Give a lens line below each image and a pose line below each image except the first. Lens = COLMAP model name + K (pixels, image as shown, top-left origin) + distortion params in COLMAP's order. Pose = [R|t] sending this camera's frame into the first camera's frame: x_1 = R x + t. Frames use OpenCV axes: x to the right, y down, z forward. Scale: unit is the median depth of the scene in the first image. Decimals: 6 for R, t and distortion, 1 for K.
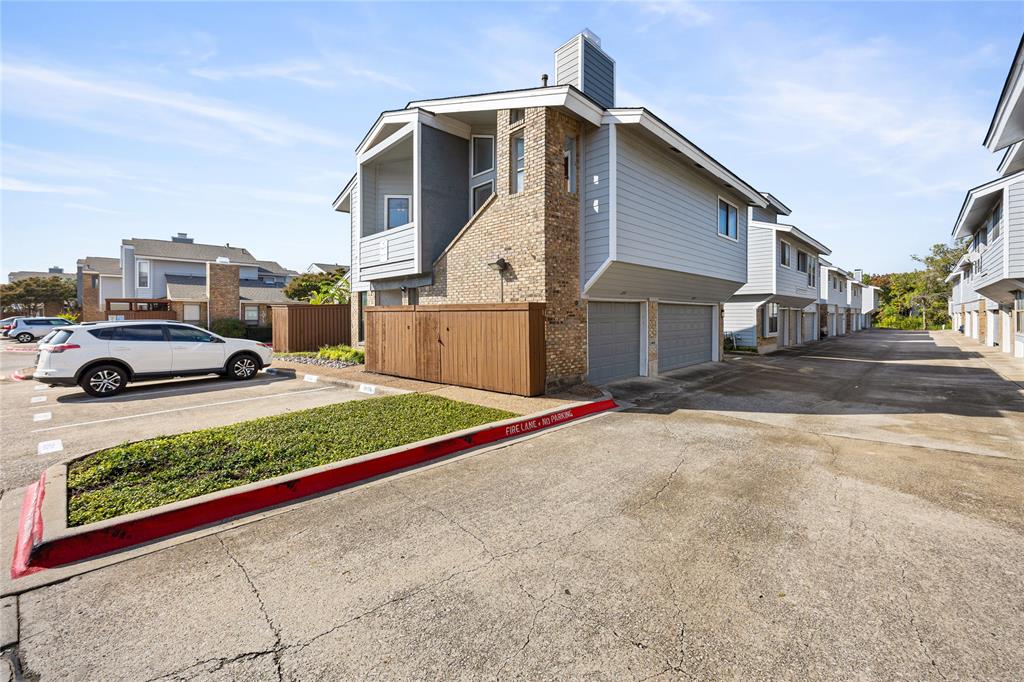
lens RADIAL K [[397.0, 0, 513.6], [0, 397.0, 318.0], [0, 0, 1]] dist [-0.000155, -0.000050]
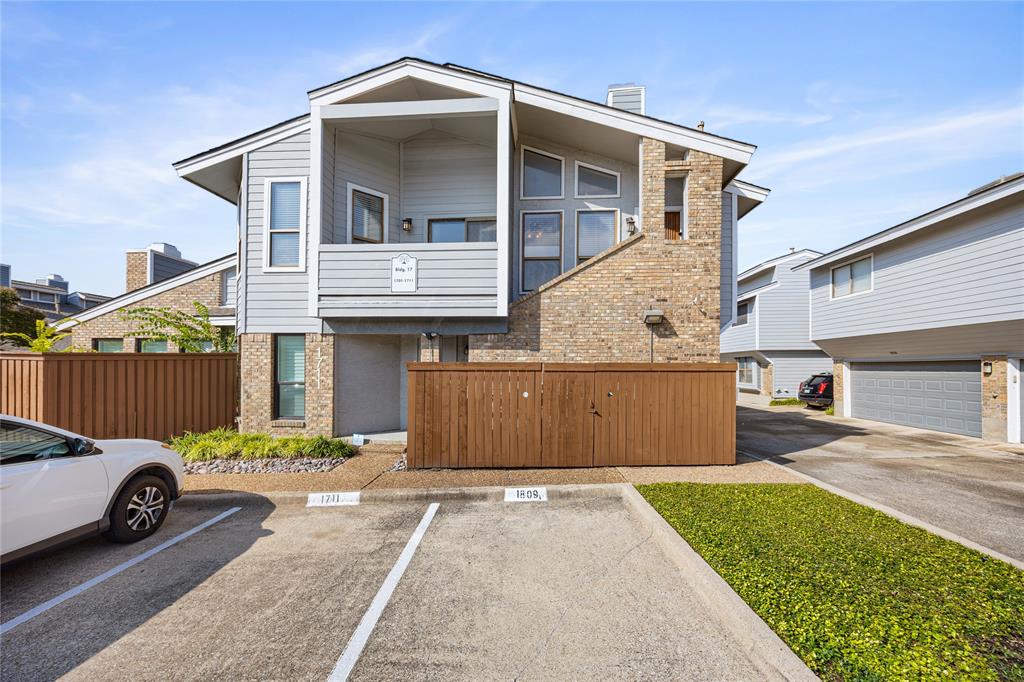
lens RADIAL K [[400.9, 0, 512.2], [0, 400.9, 367.6], [0, 0, 1]] dist [-0.002015, -0.000066]
pose [[0.751732, 0.003749, 0.659458, -0.696551], [0.003407, 0.999948, -0.009569, -0.015033], [-0.659460, 0.009440, 0.751680, 0.458155]]
